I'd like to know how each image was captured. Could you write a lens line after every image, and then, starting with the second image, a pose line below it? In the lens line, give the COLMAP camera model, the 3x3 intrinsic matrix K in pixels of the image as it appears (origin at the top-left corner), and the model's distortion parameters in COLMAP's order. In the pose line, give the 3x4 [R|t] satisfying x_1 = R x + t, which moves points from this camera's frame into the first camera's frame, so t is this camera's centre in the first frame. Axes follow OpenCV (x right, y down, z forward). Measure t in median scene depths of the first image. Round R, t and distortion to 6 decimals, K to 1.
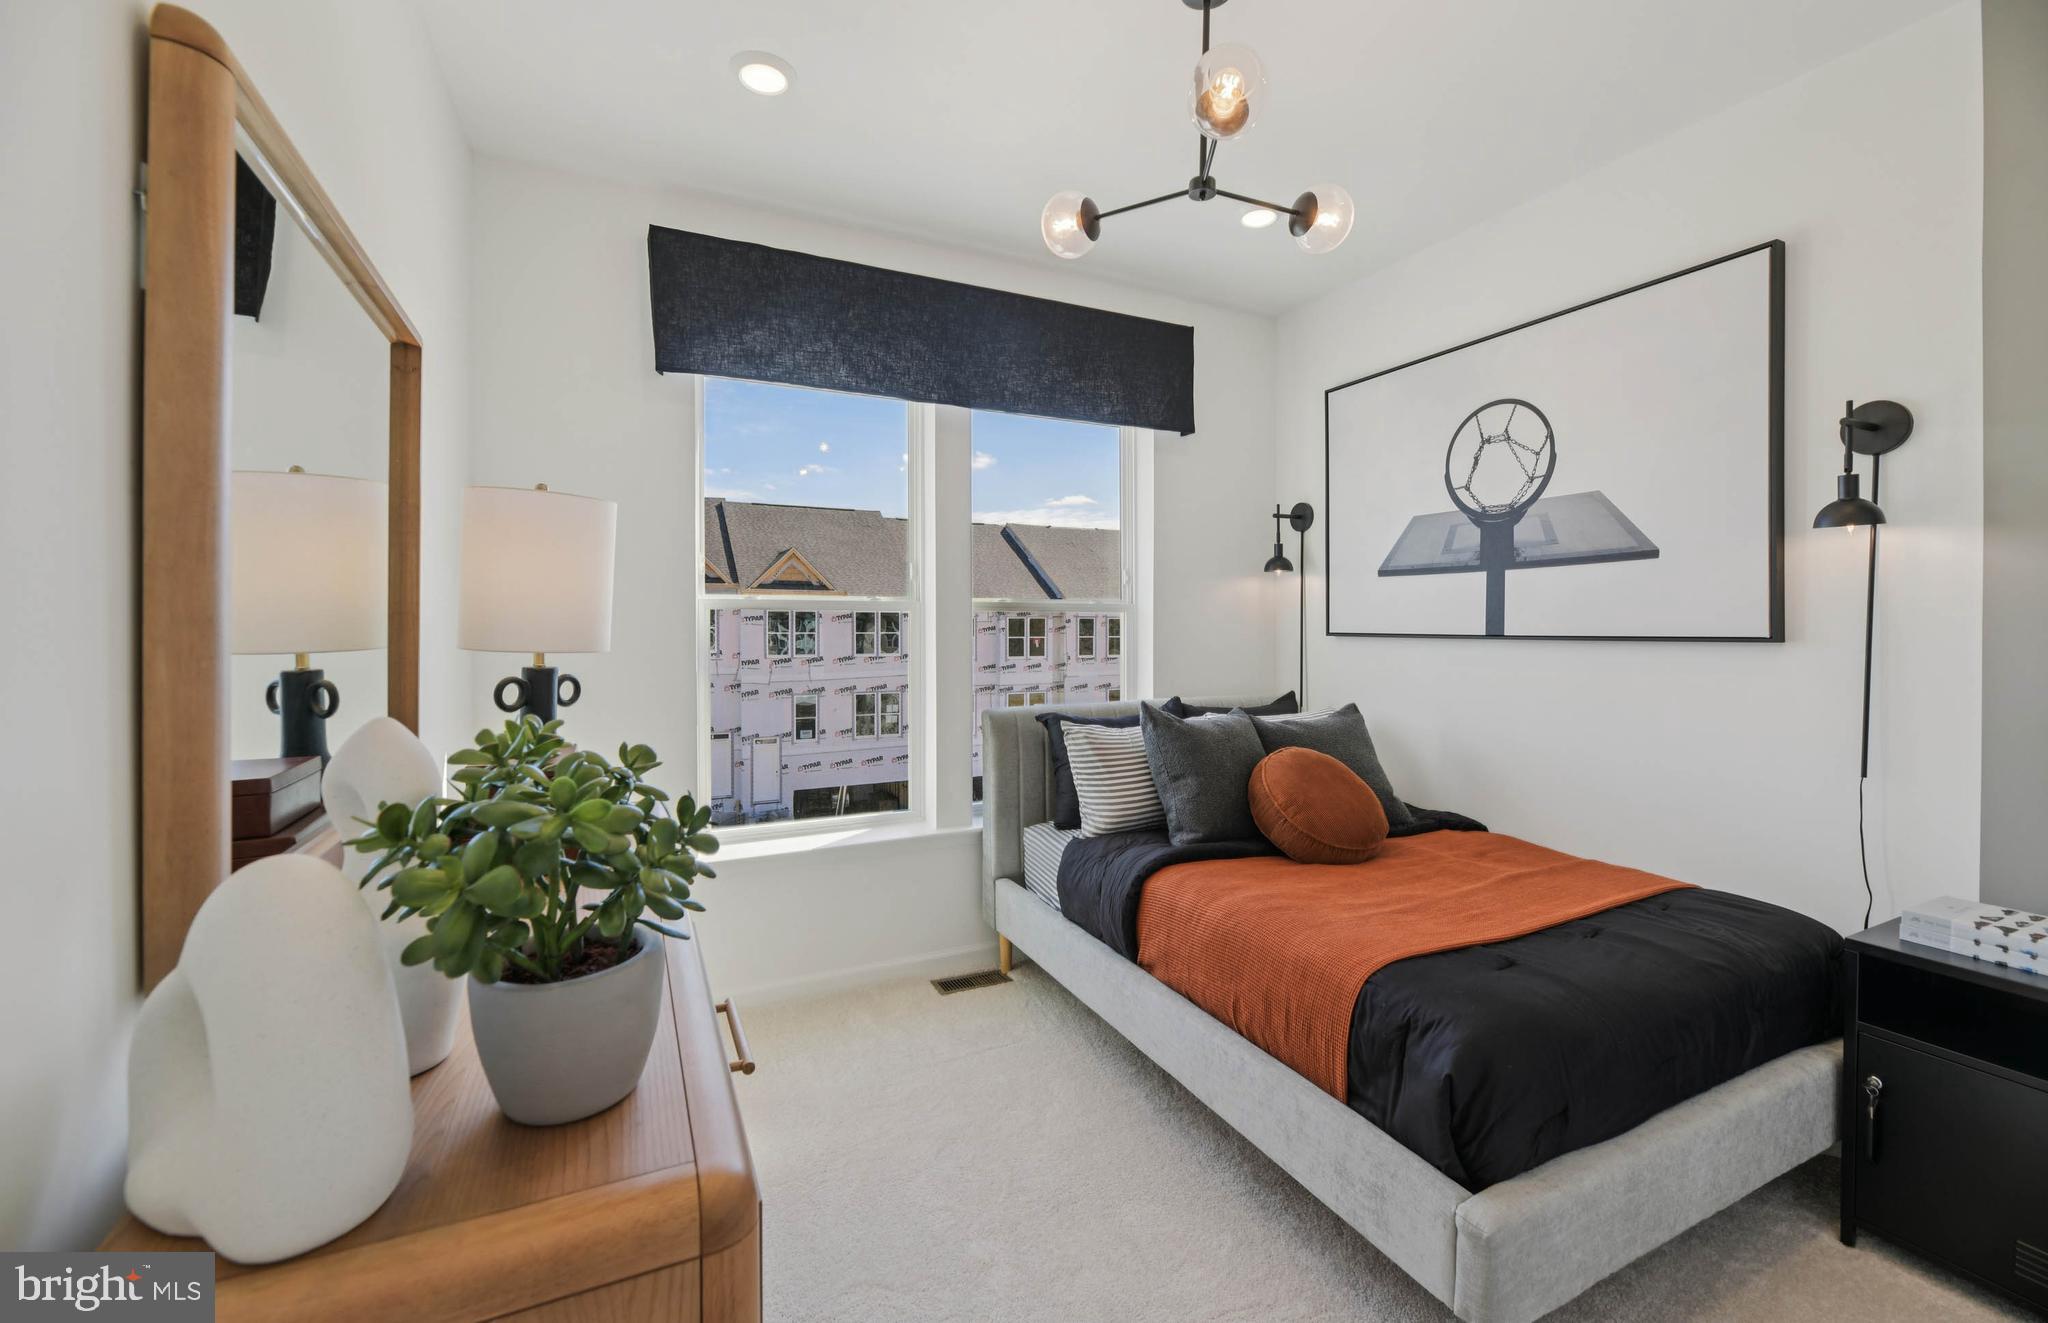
lens RADIAL K [[823.9, 0, 1034.7], [0, 823.9, 639.1], [0, 0, 1]] dist [-0.000716, -0.003066]
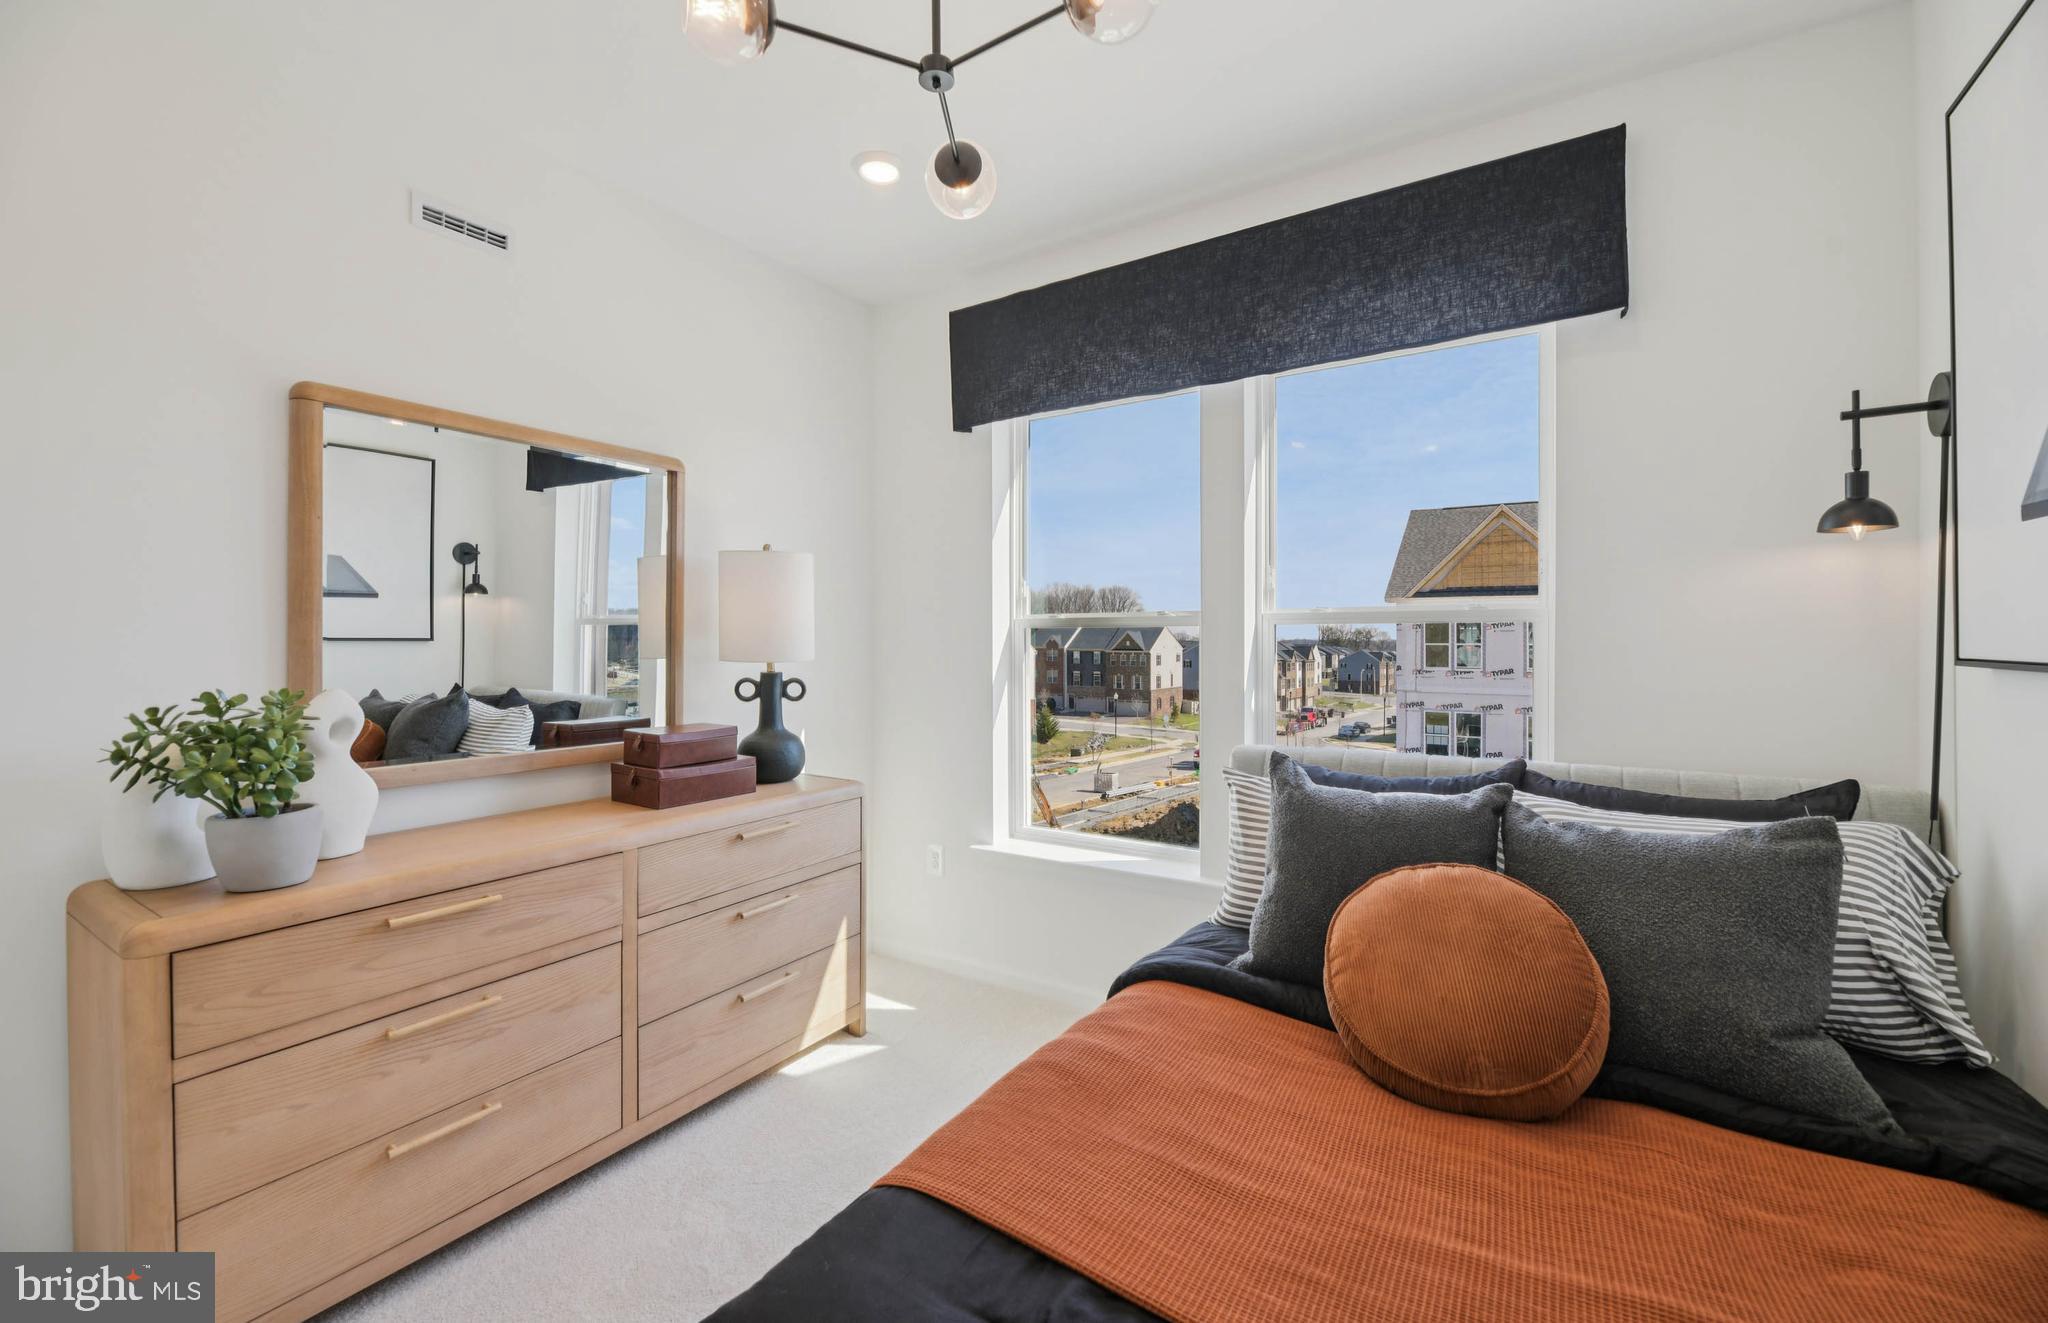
lens RADIAL K [[828.6, 0, 1024.6], [0, 828.6, 636.5], [0, 0, 1]] dist [0.000649, -0.000458]
pose [[0.521453, -0.003974, -0.853270, 0.362672], [-0.009756, 0.999896, -0.010619, -0.007027], [0.853224, 0.013862, 0.521360, 0.264722]]
